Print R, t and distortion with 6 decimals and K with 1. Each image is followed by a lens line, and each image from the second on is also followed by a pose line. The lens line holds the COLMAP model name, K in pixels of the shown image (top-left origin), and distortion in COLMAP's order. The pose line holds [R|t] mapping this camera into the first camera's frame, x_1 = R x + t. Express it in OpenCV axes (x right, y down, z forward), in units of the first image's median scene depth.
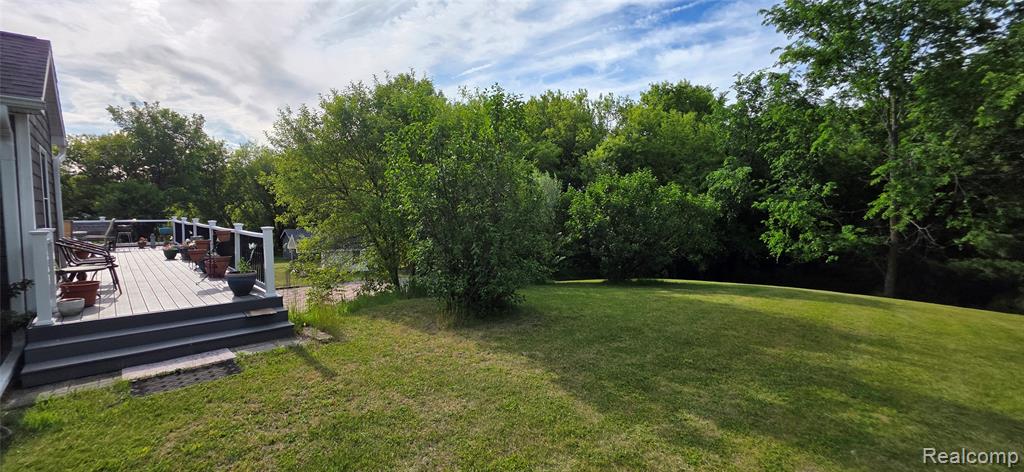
lens RADIAL K [[405.2, 0, 510.0], [0, 405.2, 235.0], [0, 0, 1]] dist [-0.001774, -0.000607]
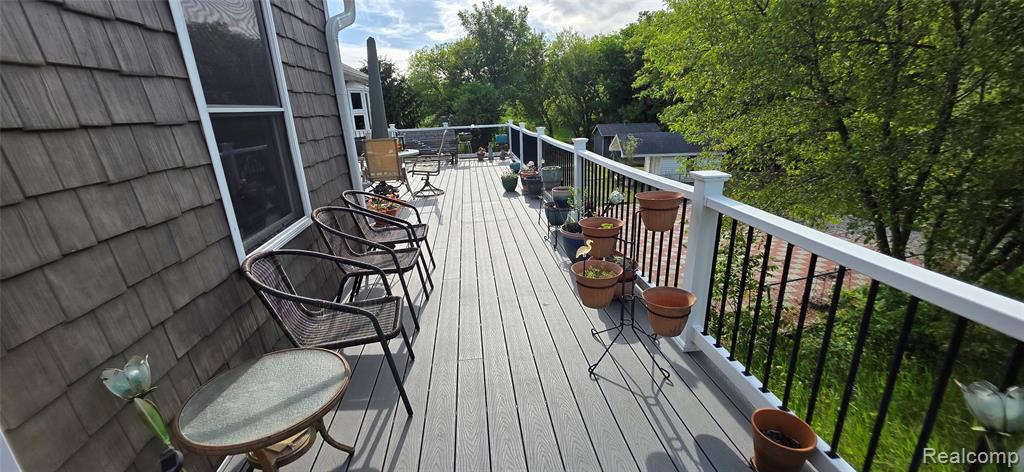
lens RADIAL K [[405.2, 0, 510.8], [0, 405.2, 237.8], [0, 0, 1]] dist [-0.001774, -0.000607]
pose [[0.777195, 0.156219, -0.609561, -0.098194], [0.011294, 0.965075, 0.261730, -0.008423], [0.629159, -0.210300, 0.748287, 0.115971]]
